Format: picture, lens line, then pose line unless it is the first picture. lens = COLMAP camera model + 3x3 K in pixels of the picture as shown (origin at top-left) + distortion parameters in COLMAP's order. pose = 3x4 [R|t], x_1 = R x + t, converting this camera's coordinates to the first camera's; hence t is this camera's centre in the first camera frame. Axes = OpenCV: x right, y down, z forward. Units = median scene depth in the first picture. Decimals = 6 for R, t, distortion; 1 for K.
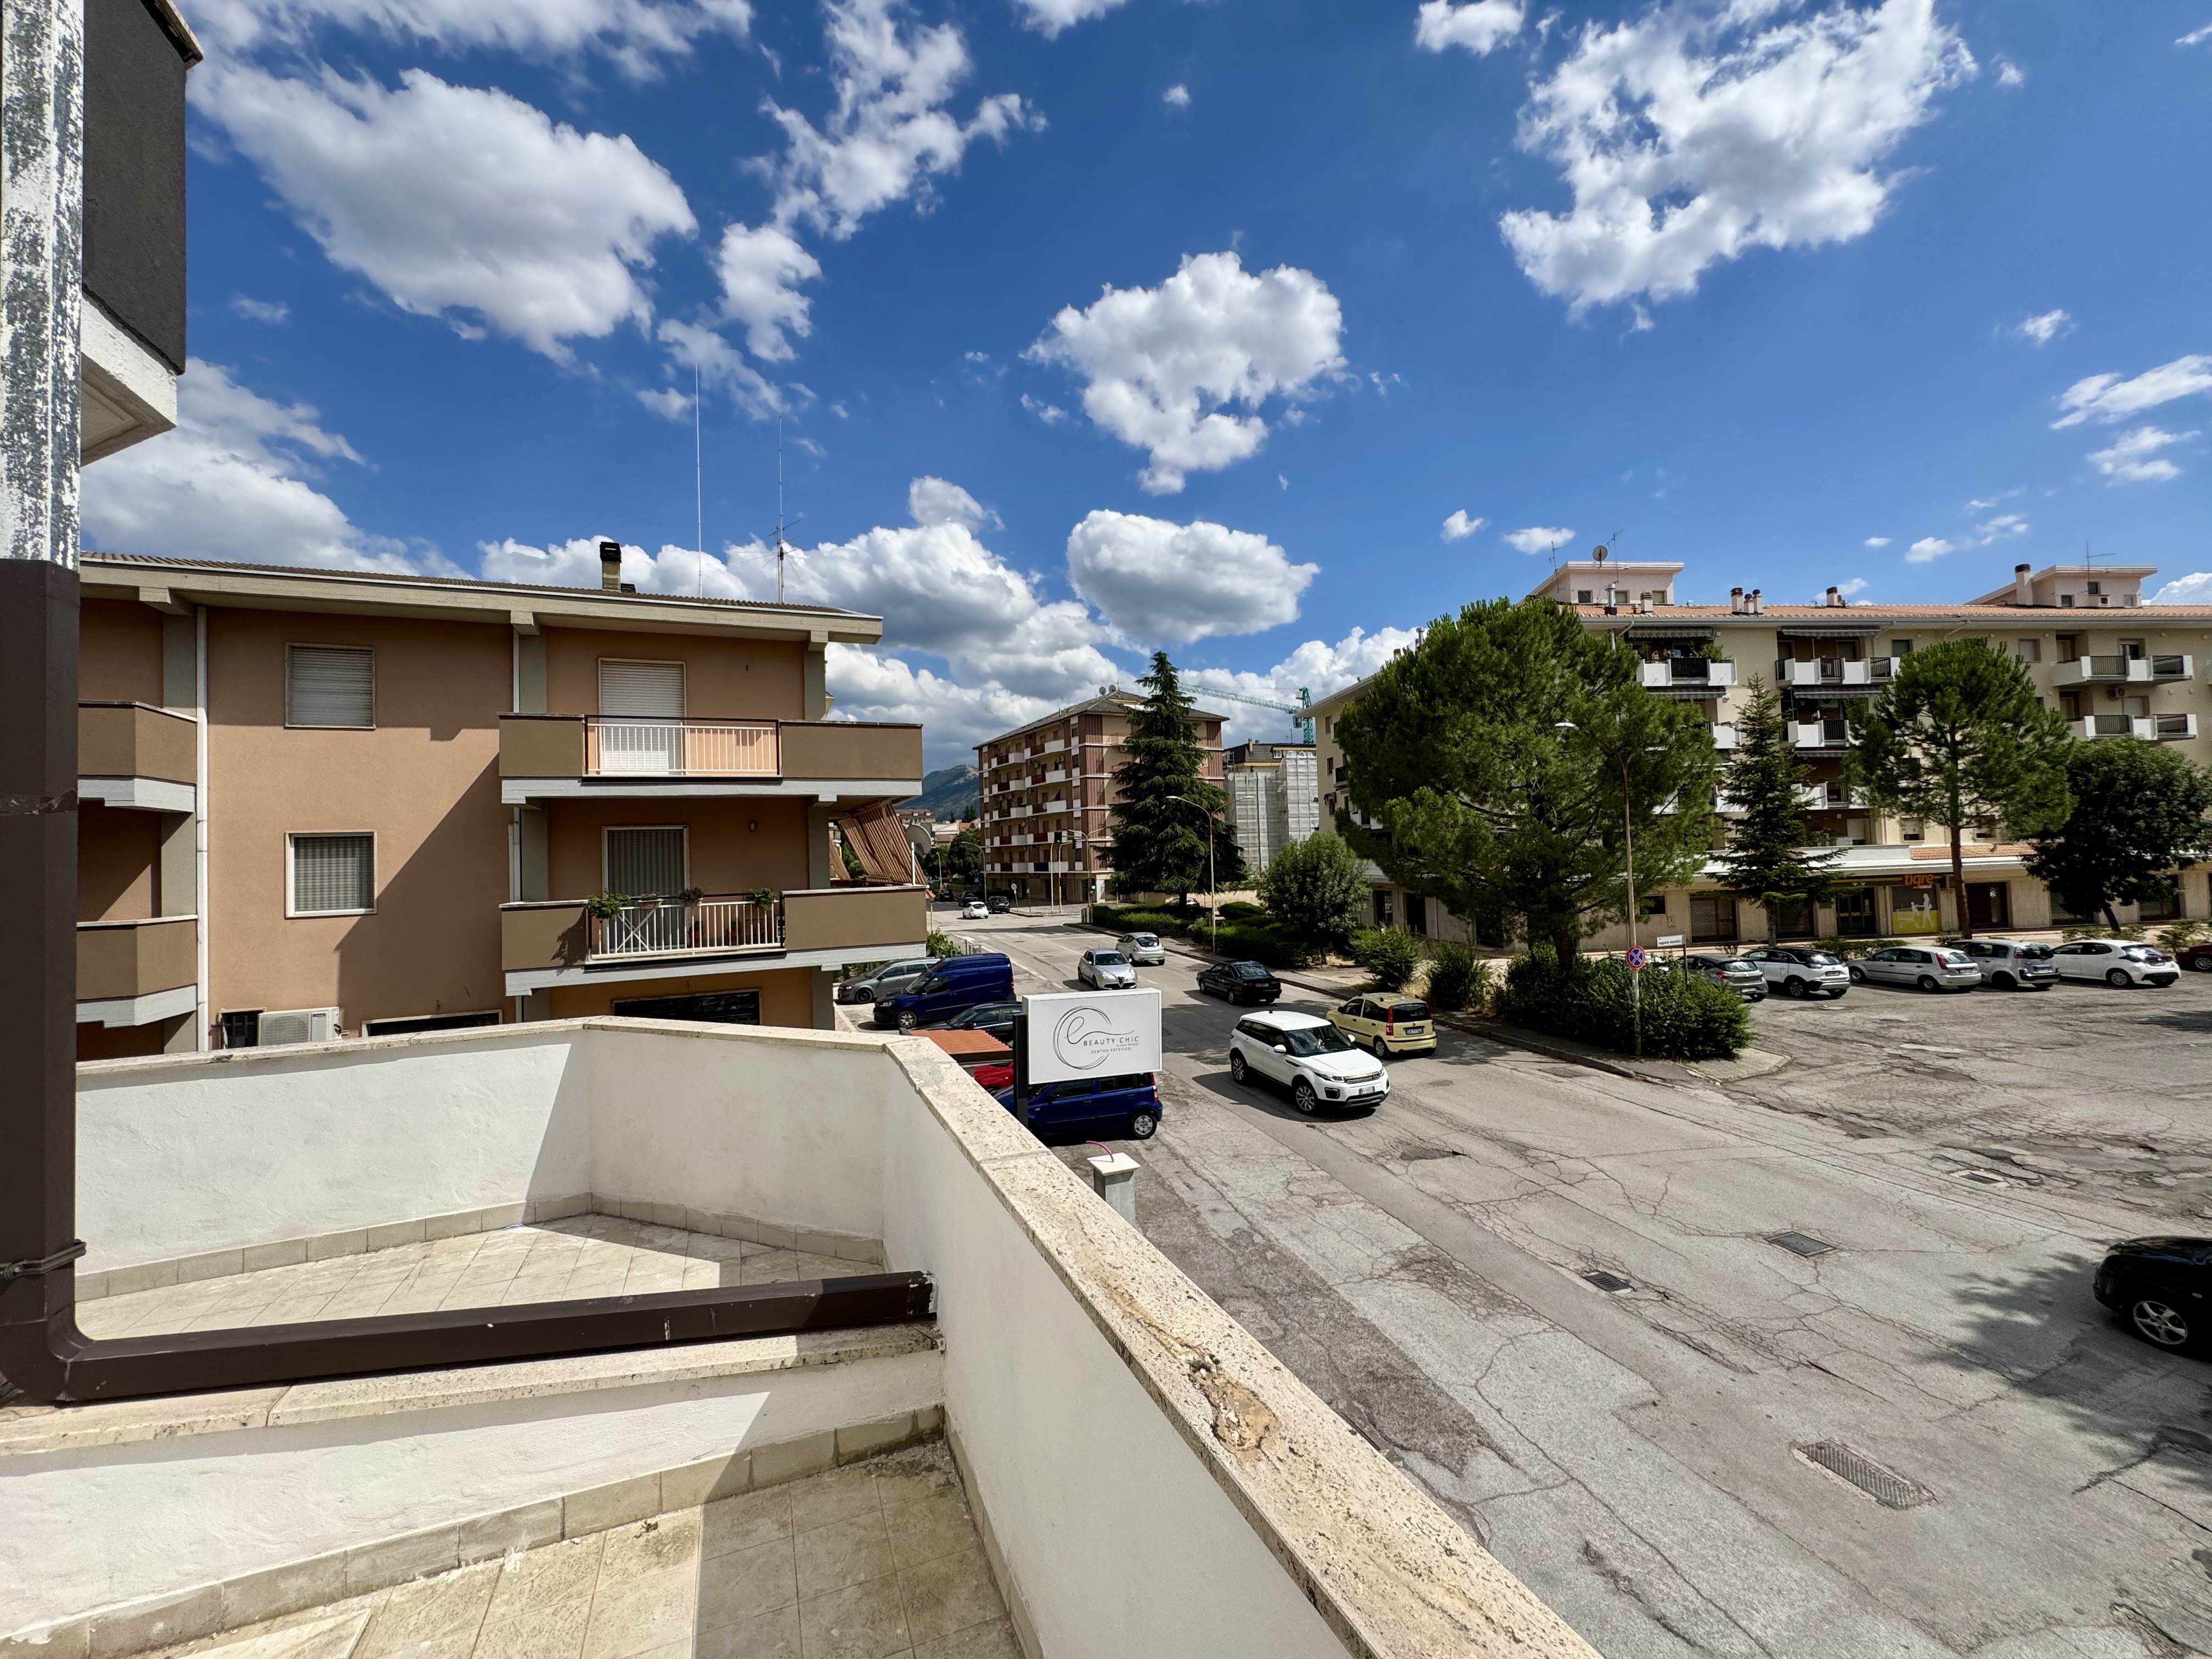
lens RADIAL K [[884.5, 0, 1106.0], [0, 884.5, 829.5], [0, 0, 1]] dist [0.000316, 0.000080]
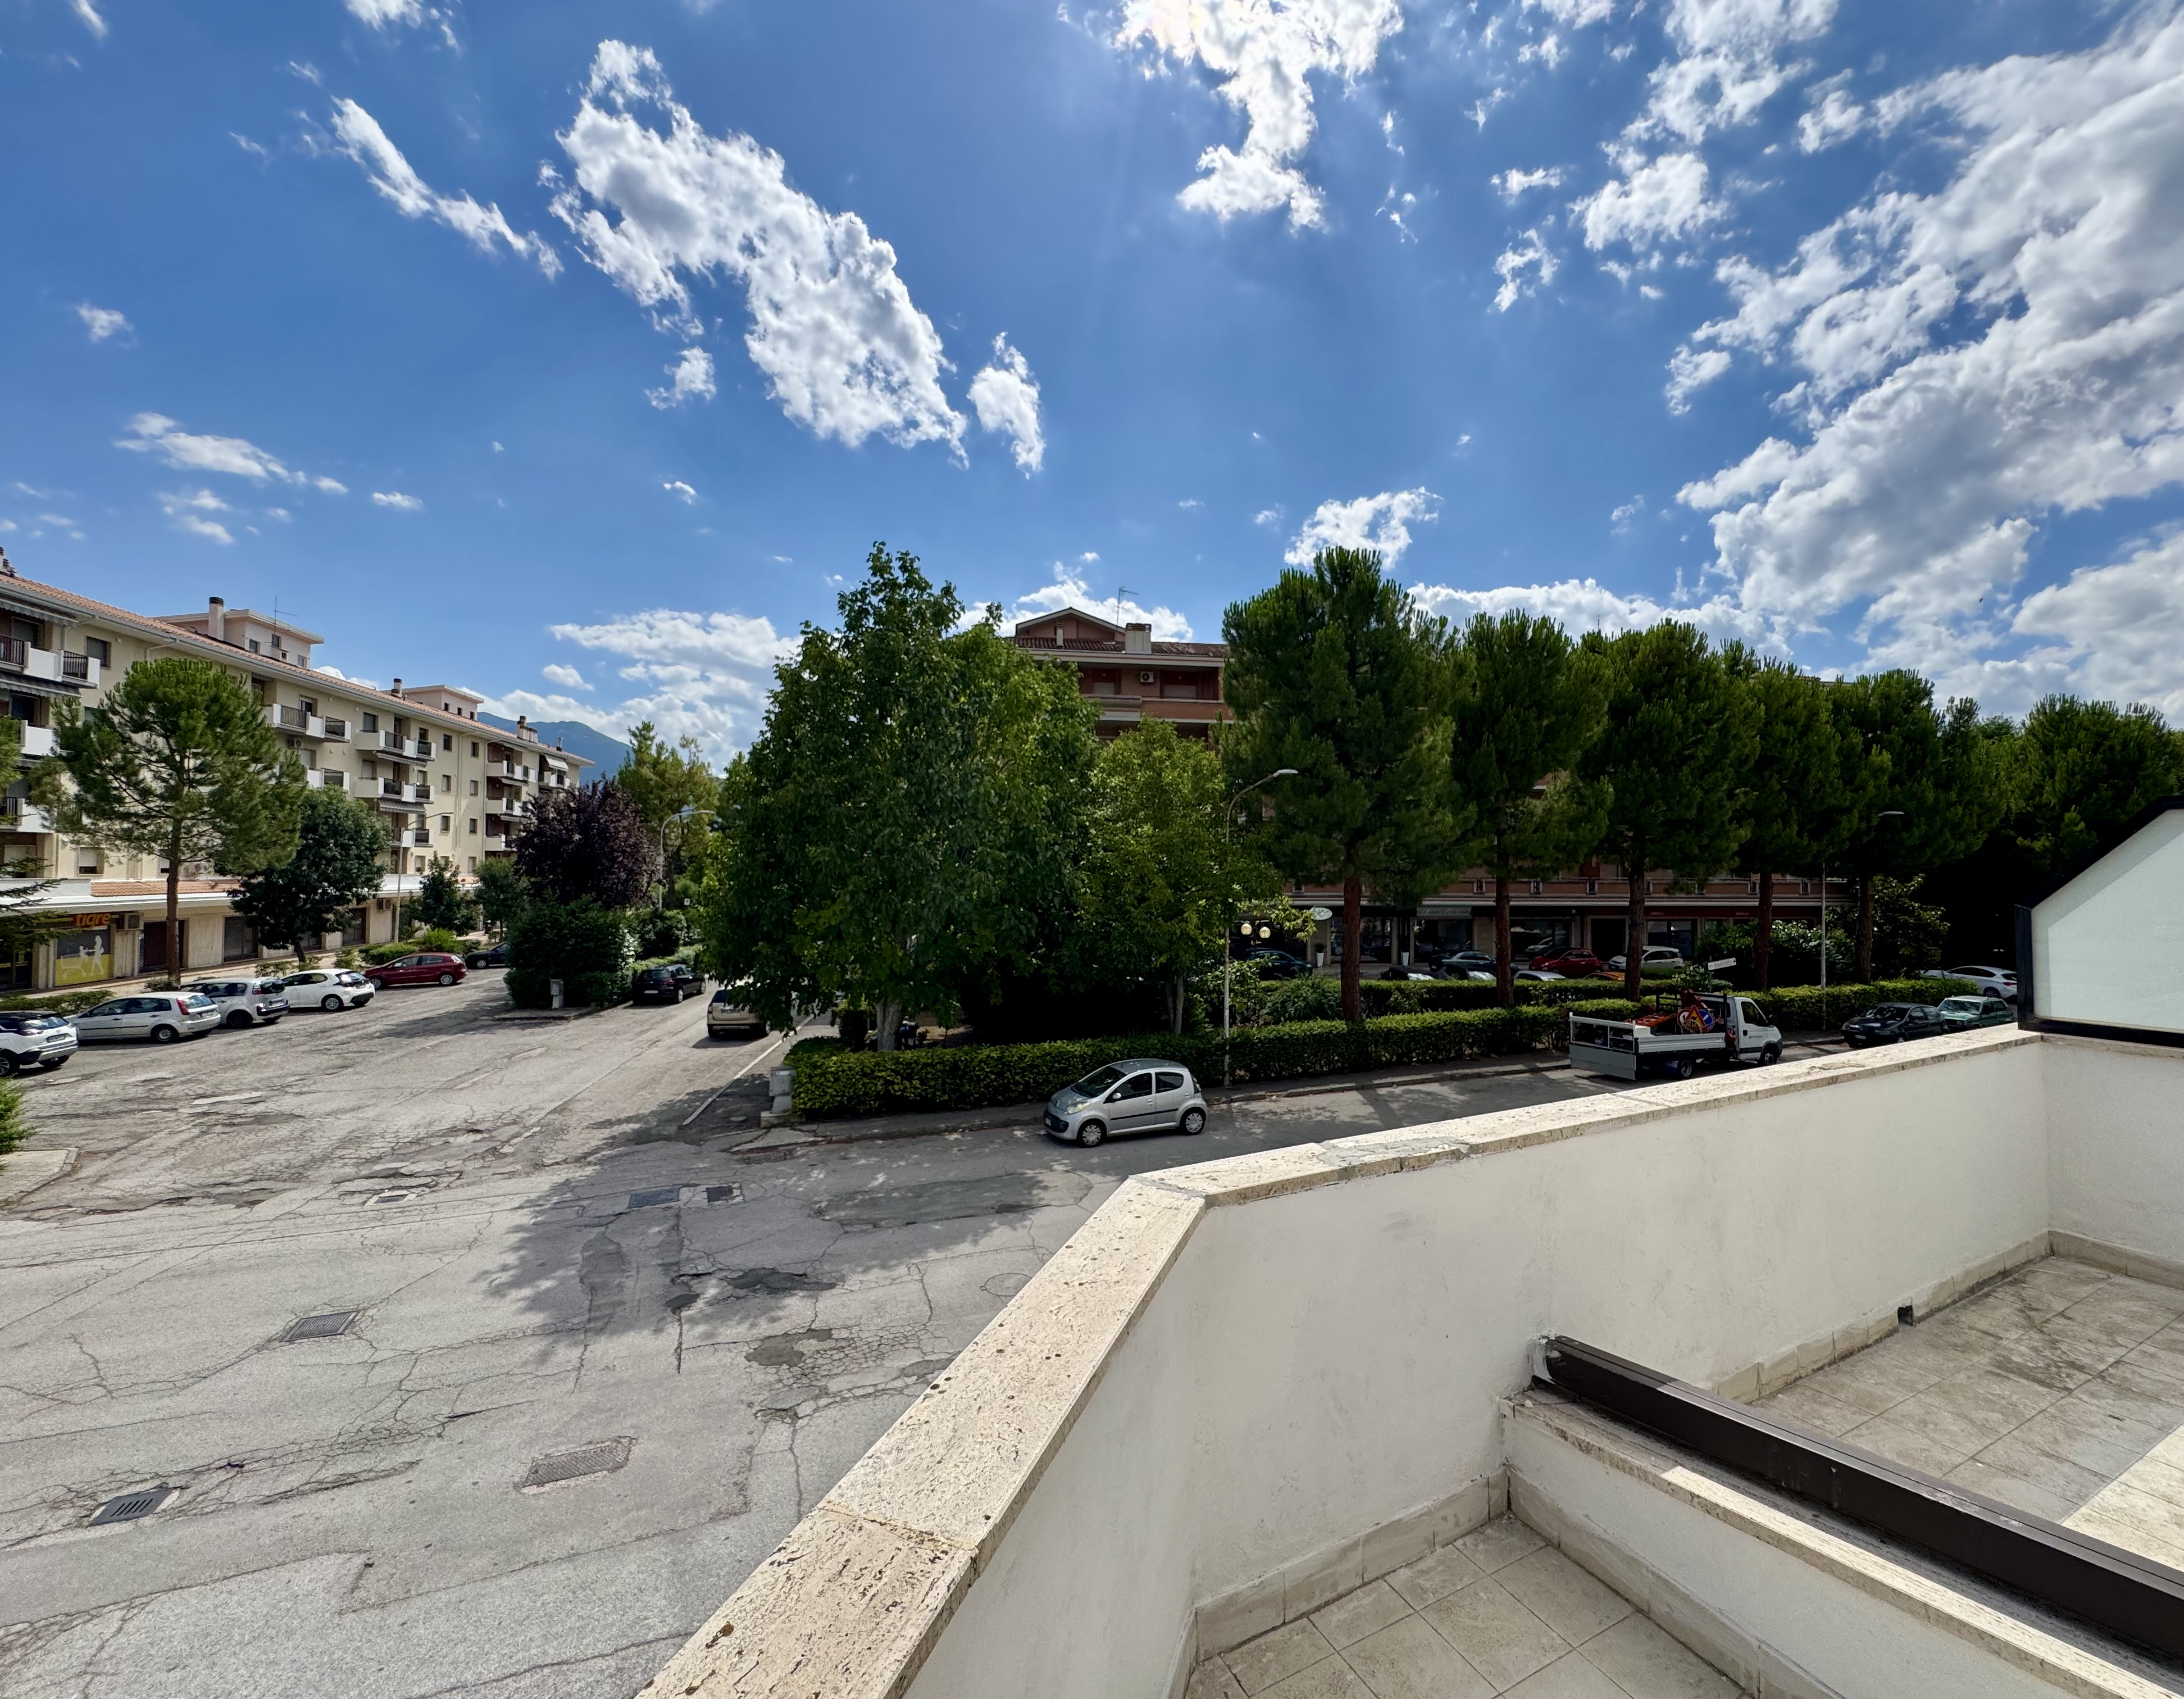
lens RADIAL K [[909.9, 0, 1129.8], [0, 909.9, 848.0], [0, 0, 1]] dist [-0.000705, -0.000027]
pose [[-0.093166, 0.055237, 0.994117, -0.156379], [-0.032505, 0.997759, -0.058486, 0.016410], [-0.995120, -0.037762, -0.091161, 0.223077]]
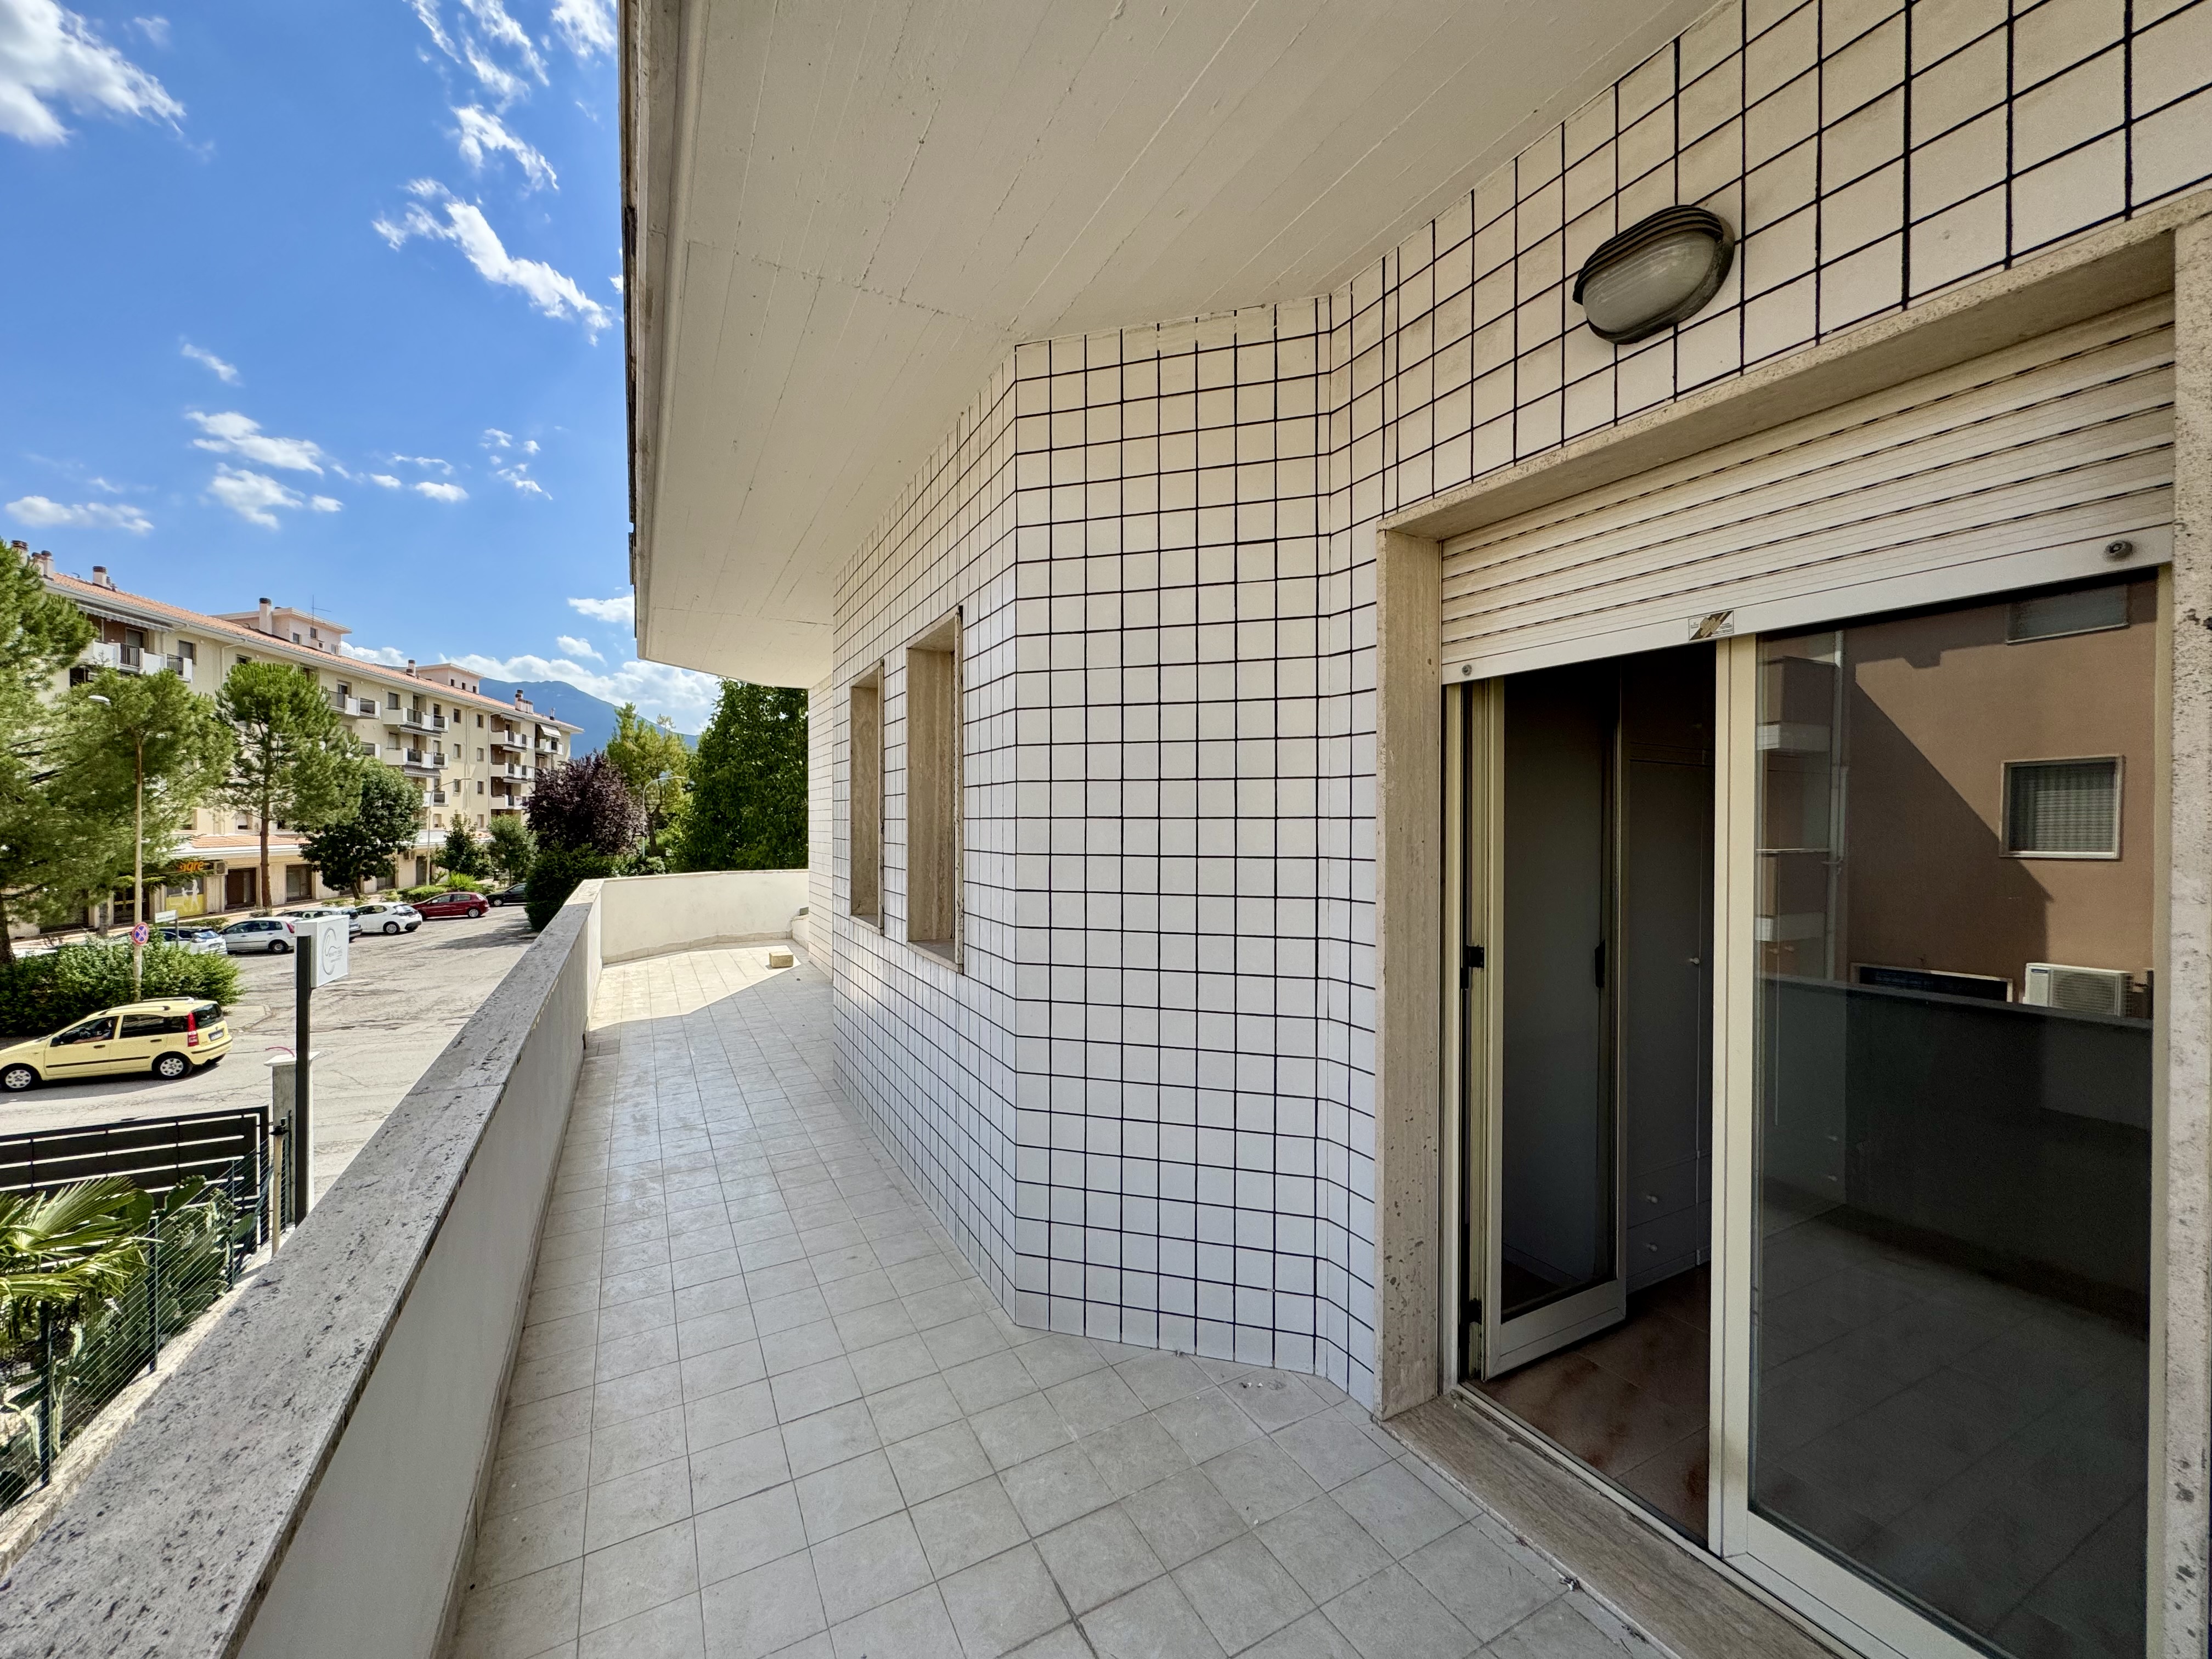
lens RADIAL K [[884.5, 0, 1106.0], [0, 884.5, 829.5], [0, 0, 1]] dist [0.000316, 0.000080]
pose [[-0.096140, 0.024717, 0.995061, -0.732379], [-0.027400, 0.999247, -0.027468, 0.028872], [-0.994991, -0.029905, -0.095391, -0.020706]]
